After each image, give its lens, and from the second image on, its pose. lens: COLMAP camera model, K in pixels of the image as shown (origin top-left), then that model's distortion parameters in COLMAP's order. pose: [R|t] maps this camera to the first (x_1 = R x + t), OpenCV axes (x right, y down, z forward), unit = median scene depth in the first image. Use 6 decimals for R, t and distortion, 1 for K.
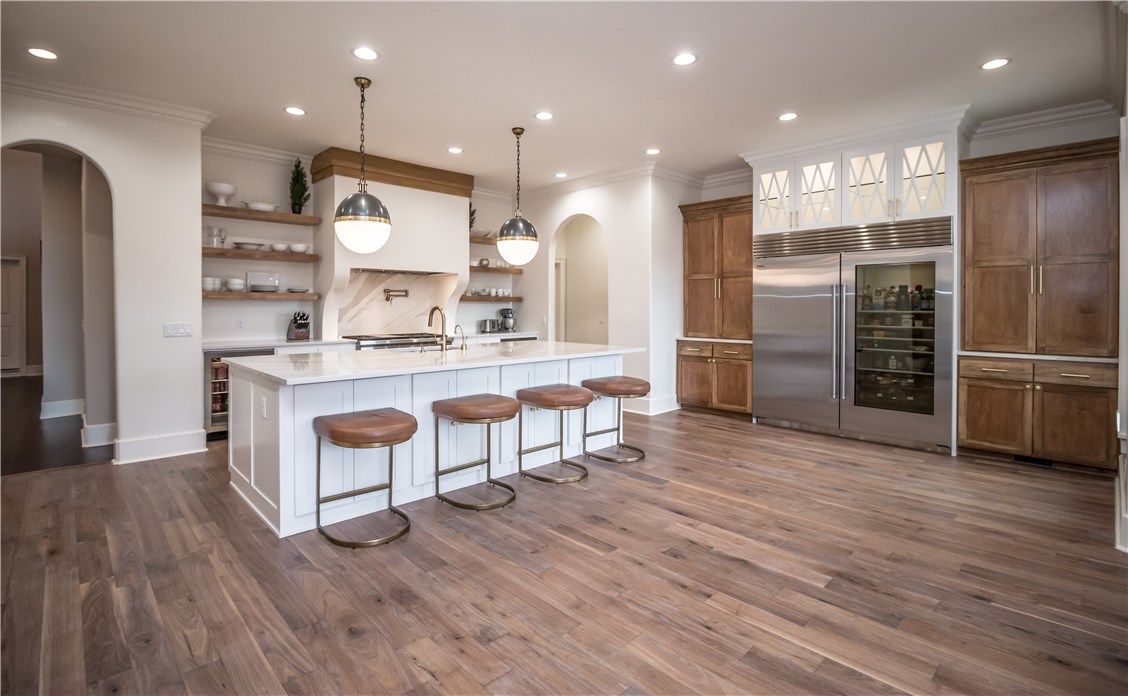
lens RADIAL K [[526.6, 0, 562.6], [0, 526.6, 306.9], [0, 0, 1]] dist [-0.014669, -0.000546]
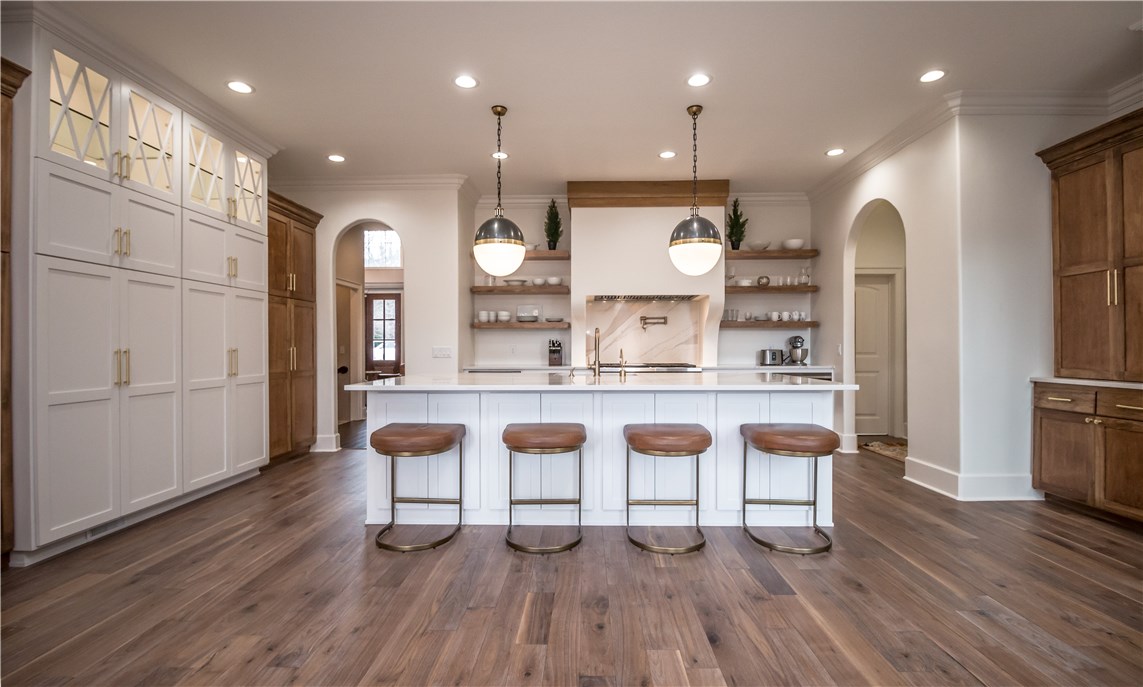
lens RADIAL K [[536.7, 0, 571.5], [0, 536.7, 343.5], [0, 0, 1]] dist [-0.001147, -0.011783]
pose [[0.701079, -0.007897, -0.713040, 0.340857], [0.003888, 0.999966, -0.007253, 0.027440], [0.713073, 0.002312, 0.701086, 0.263819]]
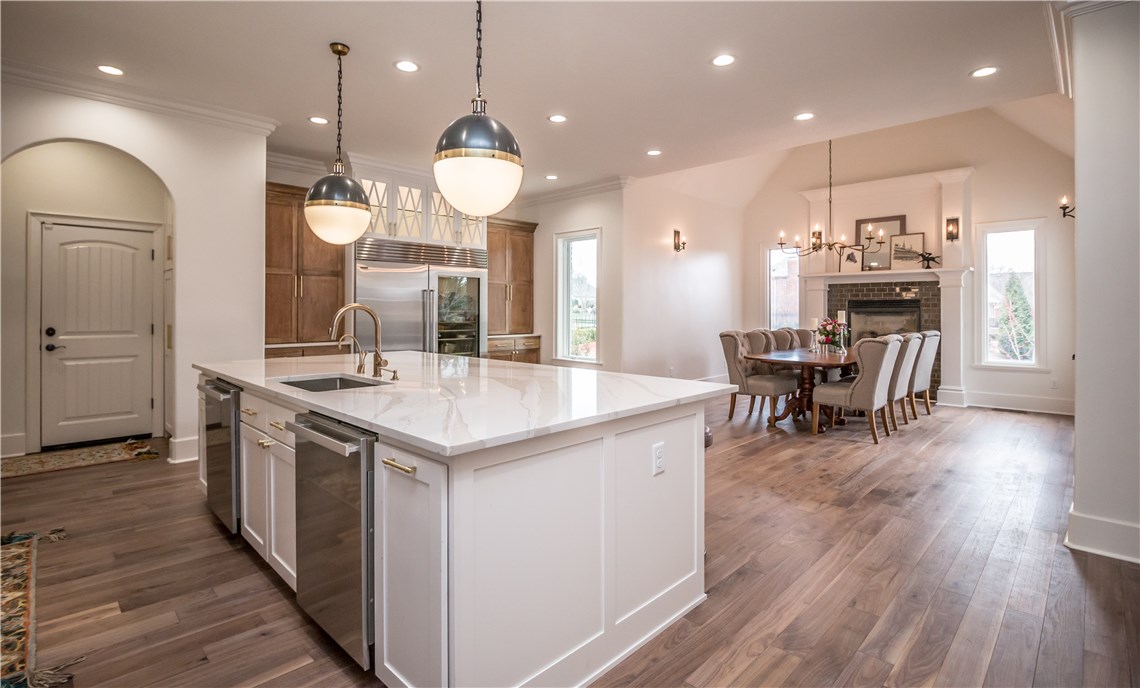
lens RADIAL K [[534.5, 0, 570.2], [0, 534.5, 306.6], [0, 0, 1]] dist [-0.000166, 0.000091]
pose [[-0.029596, 0.005101, 0.999549, -0.725628], [-0.001940, 0.999985, -0.005160, 0.002890], [-0.999560, -0.002092, -0.029585, 0.663563]]
